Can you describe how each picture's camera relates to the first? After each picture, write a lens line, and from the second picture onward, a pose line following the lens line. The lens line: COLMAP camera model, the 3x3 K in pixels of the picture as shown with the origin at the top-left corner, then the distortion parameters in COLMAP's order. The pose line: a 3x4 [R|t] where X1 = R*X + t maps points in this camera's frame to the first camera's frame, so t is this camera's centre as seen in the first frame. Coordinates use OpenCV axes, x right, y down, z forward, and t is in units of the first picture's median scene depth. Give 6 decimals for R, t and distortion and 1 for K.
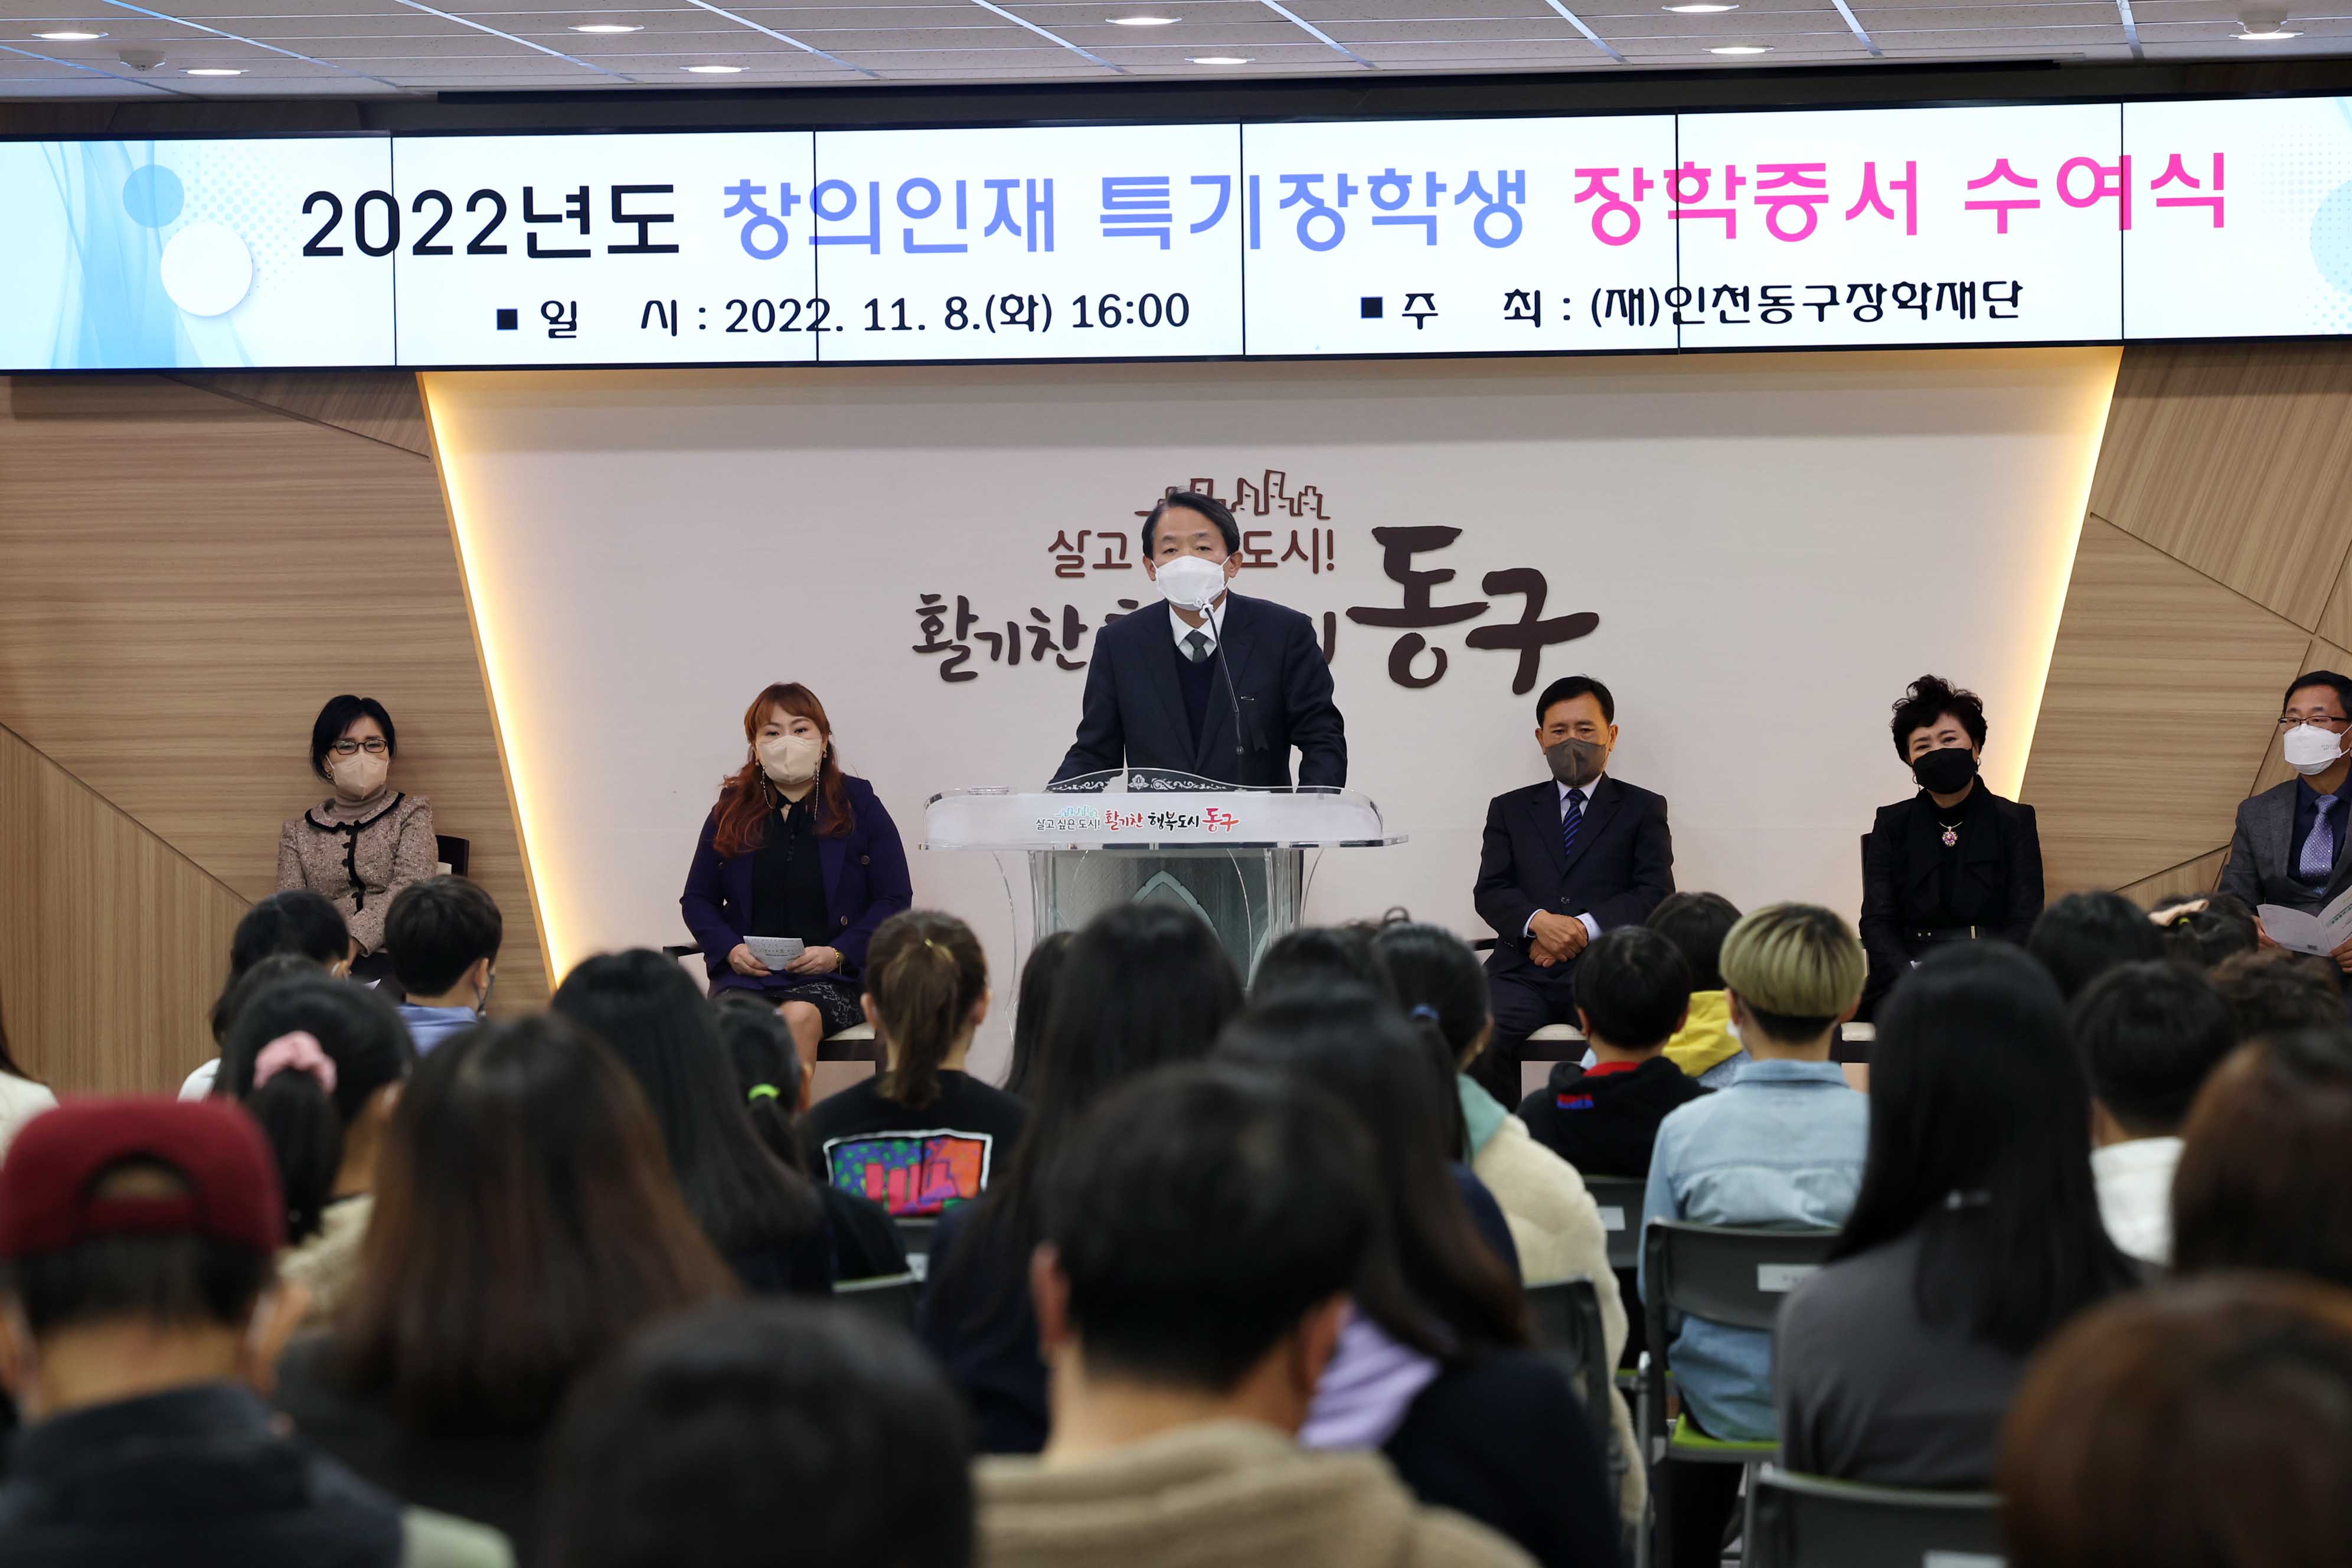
lens RADIAL K [[7557.3, 0, 1176.0], [0, 7557.3, 784.0], [0, 0, 1]] dist [0.253815, 3.287274]
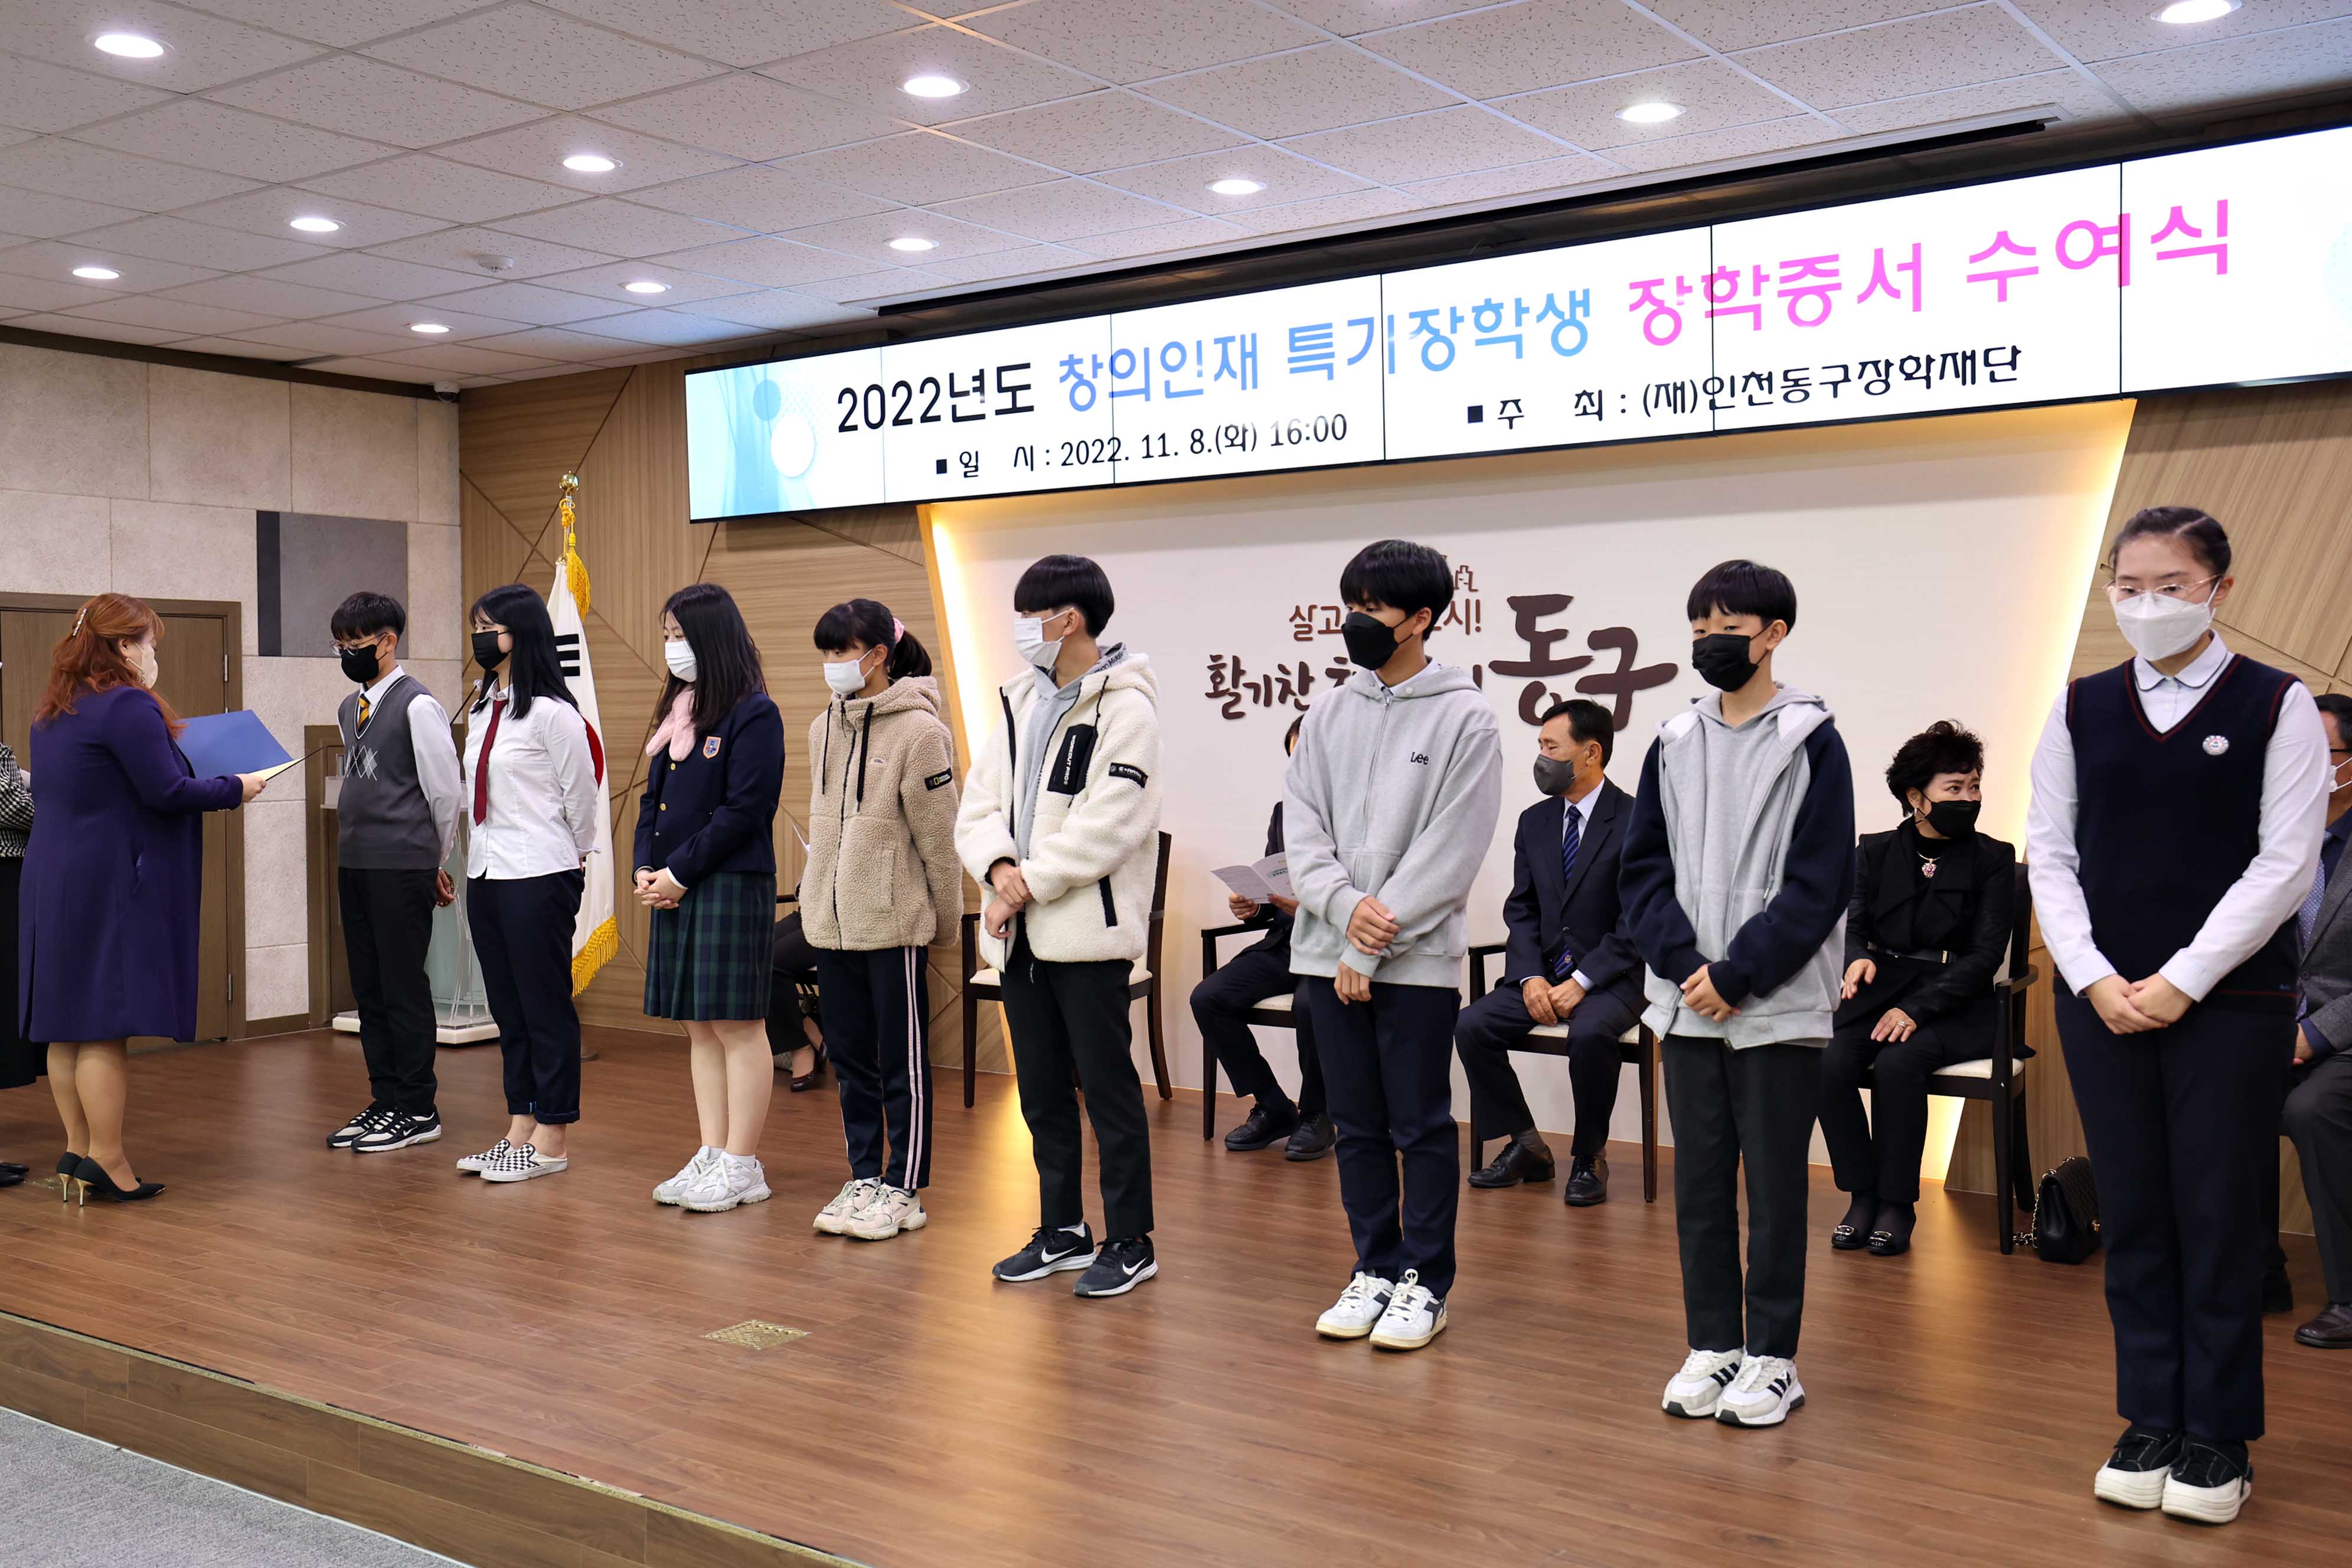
lens RADIAL K [[2201.1, 0, 1186.7], [0, 2201.1, 773.2], [0, 0, 1]] dist [0.021320, 0.072095]
pose [[0.883228, 0.014852, -0.468709, 0.151576], [-0.008672, 0.999845, 0.015339, -0.010016], [0.468864, -0.009483, 0.883219, 0.659940]]
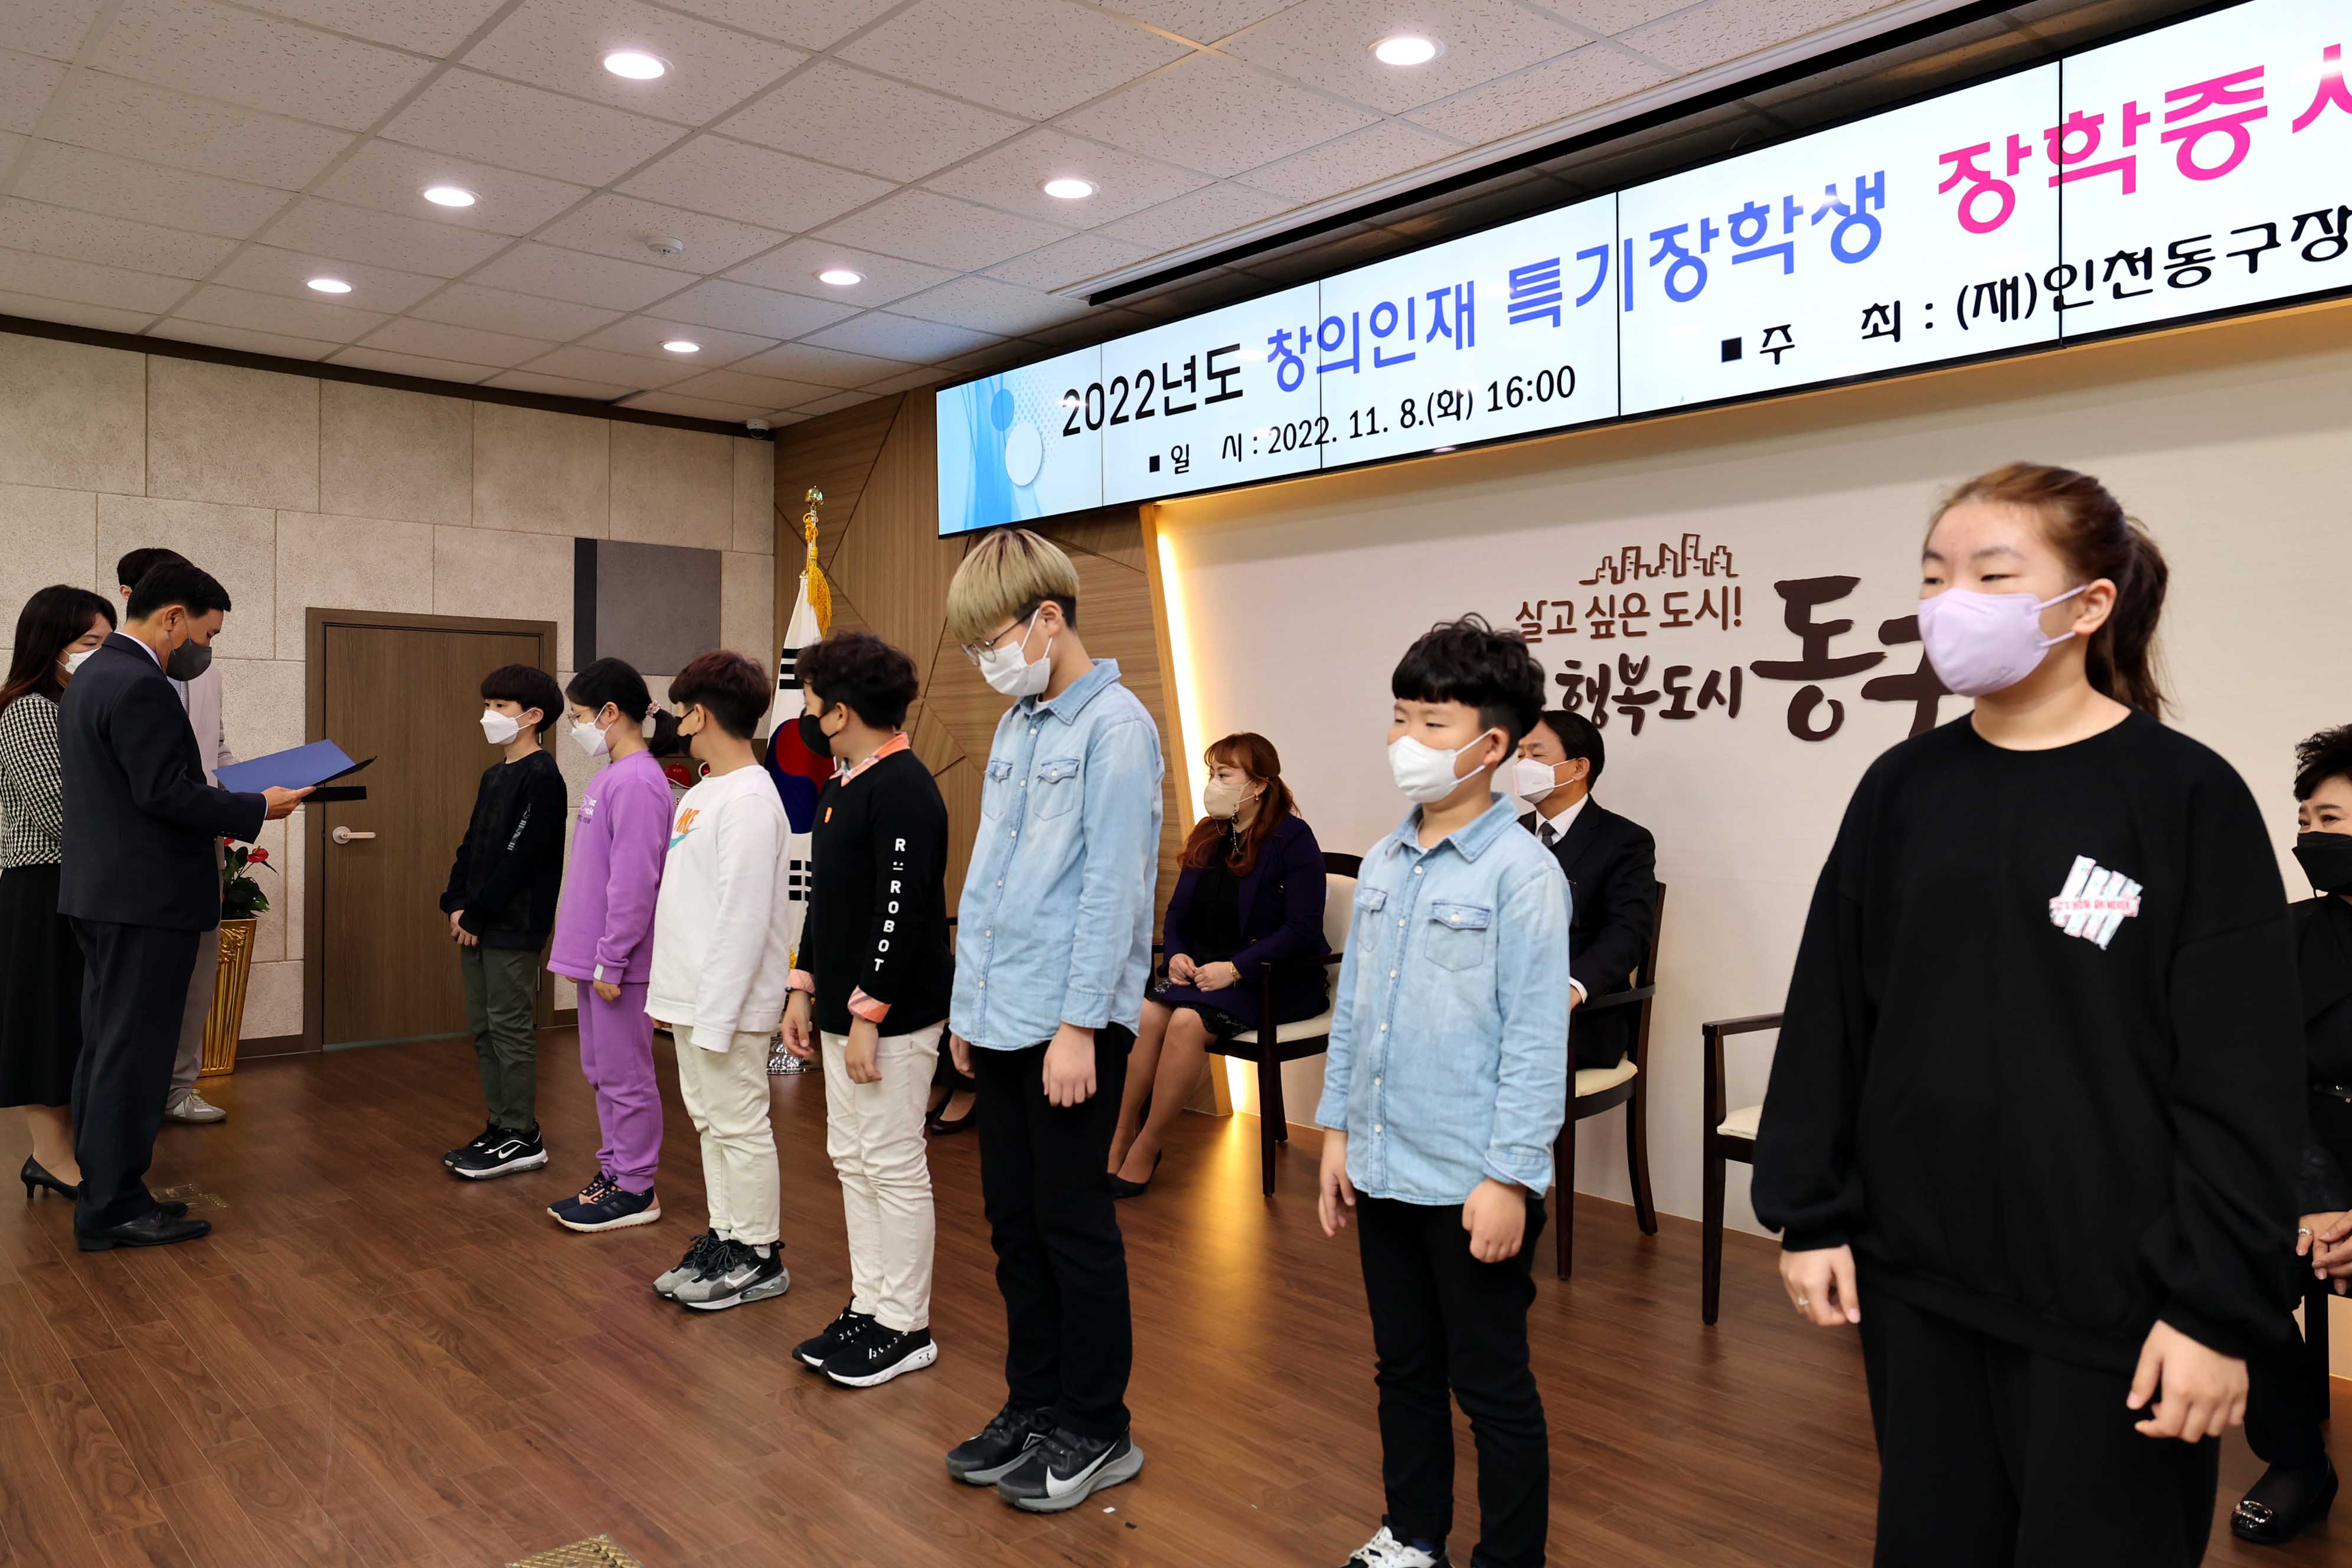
lens RADIAL K [[1703.6, 0, 1182.4], [0, 1703.6, 767.6], [0, 0, 1]] dist [-0.007582, 0.044228]
pose [[0.755893, 0.017607, -0.654459, 0.116652], [-0.024499, 0.999699, -0.001401, -0.006903], [0.654237, 0.017093, 0.756096, 0.784064]]
